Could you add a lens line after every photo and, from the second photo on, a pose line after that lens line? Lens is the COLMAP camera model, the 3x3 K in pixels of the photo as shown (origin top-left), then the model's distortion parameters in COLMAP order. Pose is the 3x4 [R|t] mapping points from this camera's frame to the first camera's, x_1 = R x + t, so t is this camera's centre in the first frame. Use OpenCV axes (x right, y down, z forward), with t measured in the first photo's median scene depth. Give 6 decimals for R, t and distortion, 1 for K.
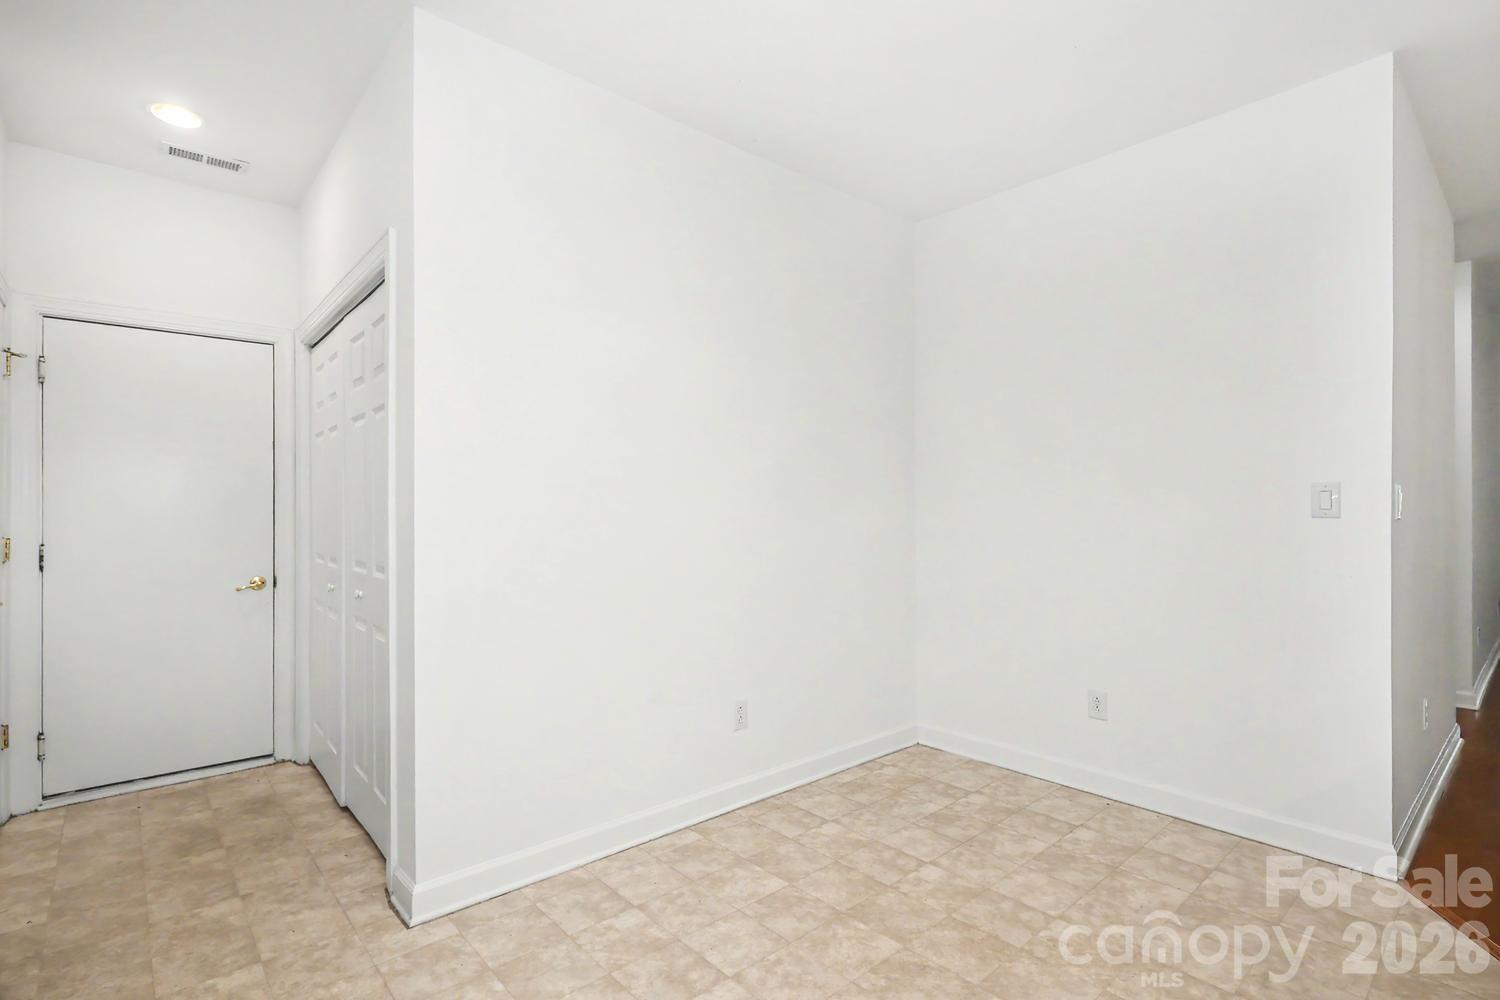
lens RADIAL K [[707.4, 0, 746.6], [0, 707.4, 506.0], [0, 0, 1]] dist [-0.000218, 0.000143]
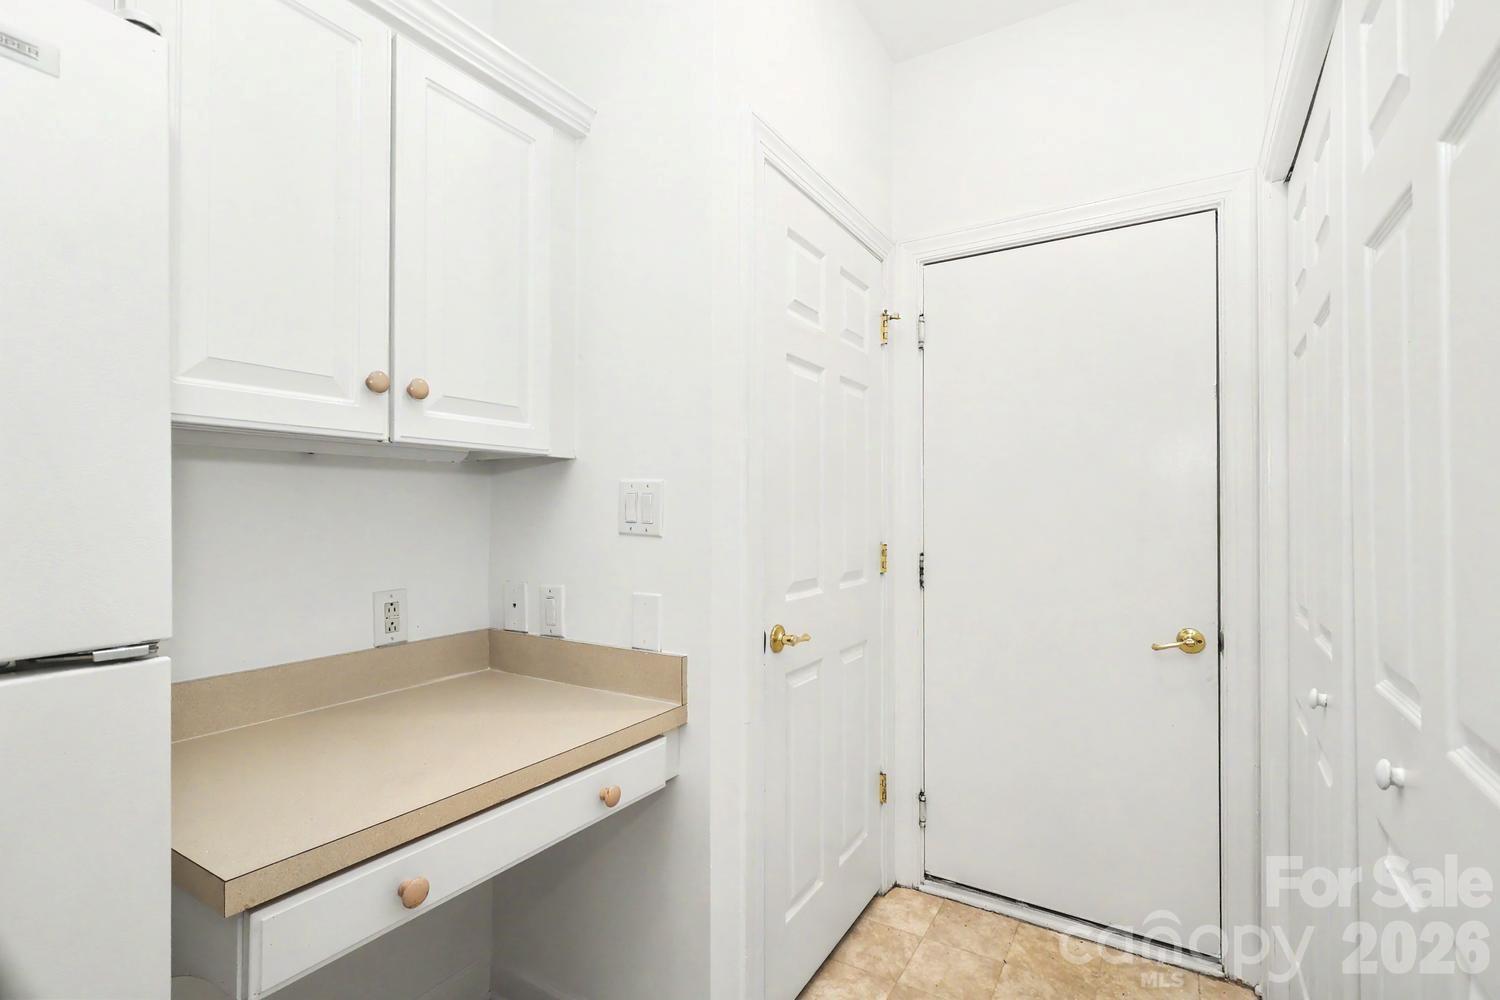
lens RADIAL K [[707.4, 0, 746.6], [0, 707.4, 506.0], [0, 0, 1]] dist [-0.000218, 0.000143]
pose [[0.303995, -0.004104, -0.952665, -0.304322], [-0.001544, 0.999987, -0.004801, 0.005547], [0.952672, 0.002931, 0.303985, 0.572978]]
